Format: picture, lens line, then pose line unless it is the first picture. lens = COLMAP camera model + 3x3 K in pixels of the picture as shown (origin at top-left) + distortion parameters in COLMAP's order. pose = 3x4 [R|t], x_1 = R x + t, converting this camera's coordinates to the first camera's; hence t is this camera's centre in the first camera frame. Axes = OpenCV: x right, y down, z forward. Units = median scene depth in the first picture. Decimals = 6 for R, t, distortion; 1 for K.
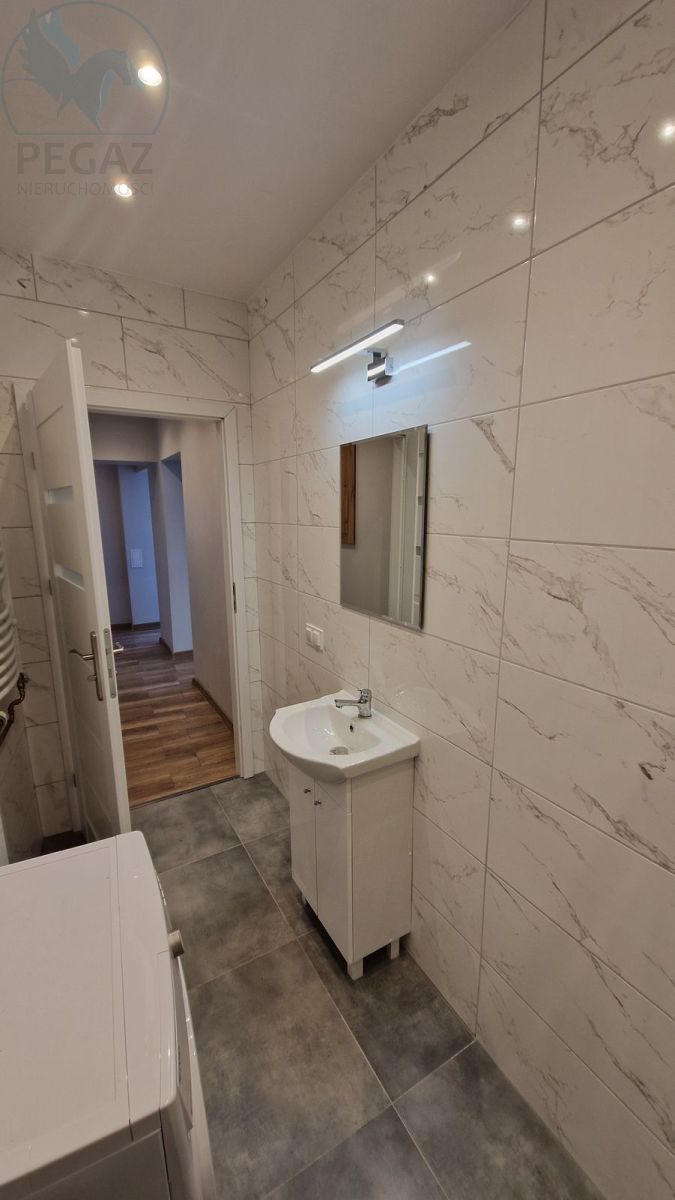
lens RADIAL K [[482.4, 0, 337.5], [0, 482.4, 600.0], [0, 0, 1]] dist [0.000314, -0.000652]
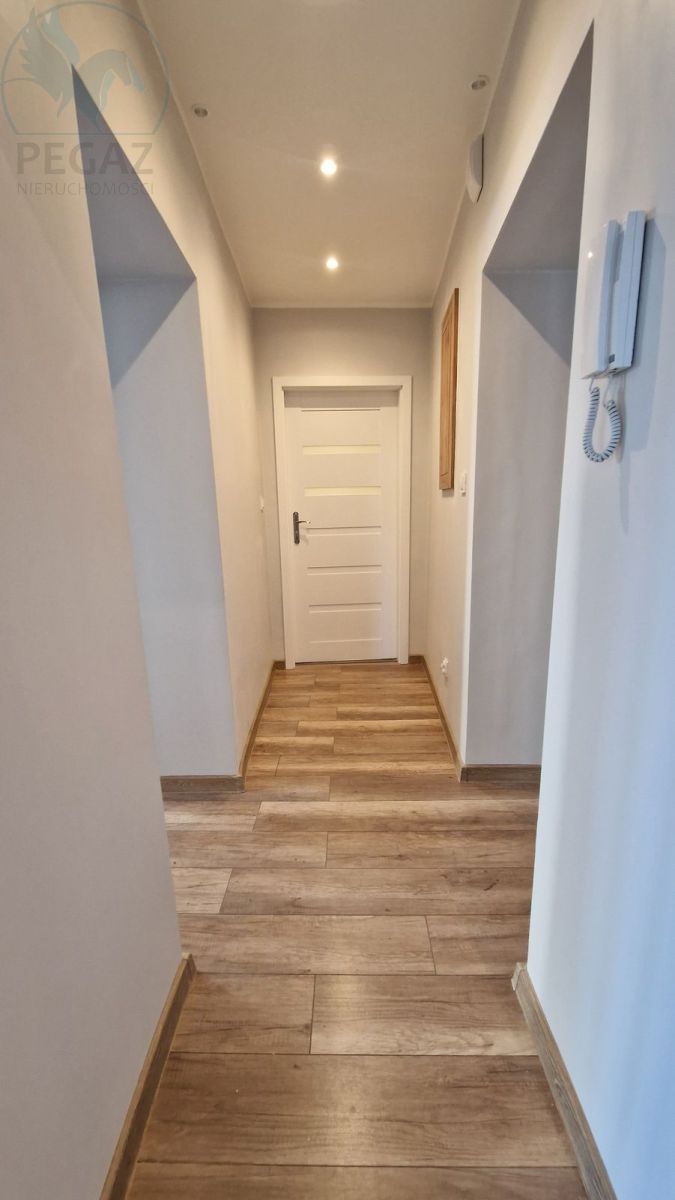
lens RADIAL K [[482.4, 0, 337.5], [0, 482.4, 600.0], [0, 0, 1]] dist [0.000314, -0.000652]
pose [[-0.876486, -0.070709, 0.476206, -0.854104], [0.123517, 0.923018, 0.364393, -0.241757], [-0.465312, 0.378205, -0.800278, 1.800293]]
